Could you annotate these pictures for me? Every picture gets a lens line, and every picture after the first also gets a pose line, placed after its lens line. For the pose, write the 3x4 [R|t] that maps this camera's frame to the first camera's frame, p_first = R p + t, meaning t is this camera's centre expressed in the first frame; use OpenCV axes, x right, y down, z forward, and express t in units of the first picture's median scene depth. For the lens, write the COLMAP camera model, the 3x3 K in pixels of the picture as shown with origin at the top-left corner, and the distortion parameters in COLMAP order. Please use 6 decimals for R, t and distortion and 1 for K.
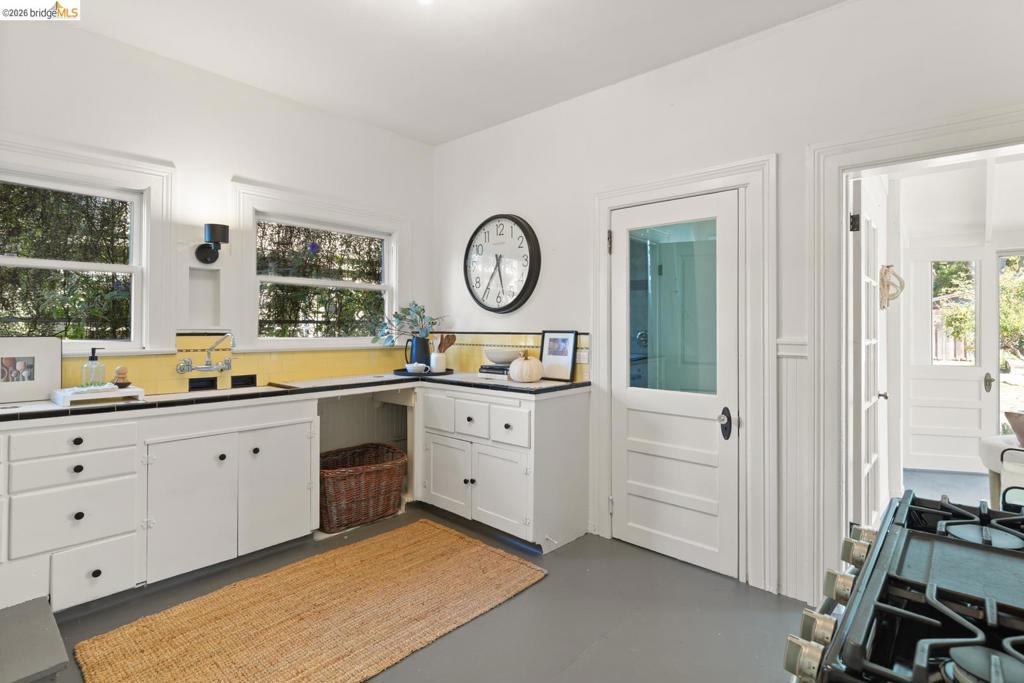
lens RADIAL K [[512.8, 0, 515.9], [0, 512.8, 319.7], [0, 0, 1]] dist [-0.001664, -0.000059]
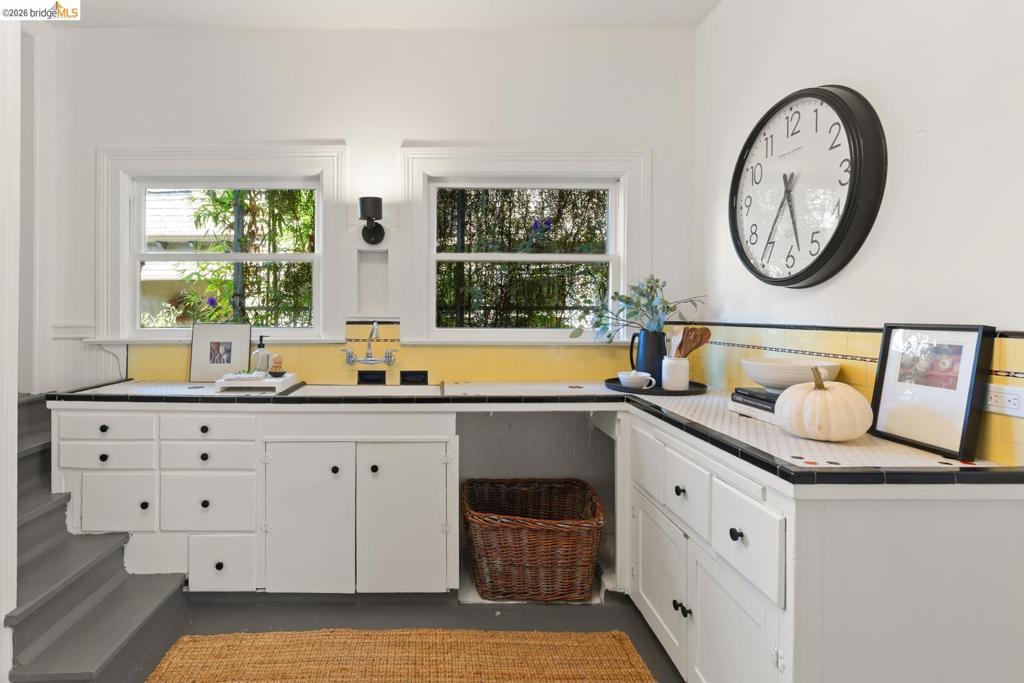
lens RADIAL K [[473.0, 0, 511.8], [0, 473.0, 313.1], [0, 0, 1]] dist [0.003115, 0.000416]
pose [[0.666708, -0.000221, -0.745319, 0.155729], [0.012001, 0.999873, 0.010439, 0.004891], [0.745222, -0.015905, 0.666626, 0.548528]]
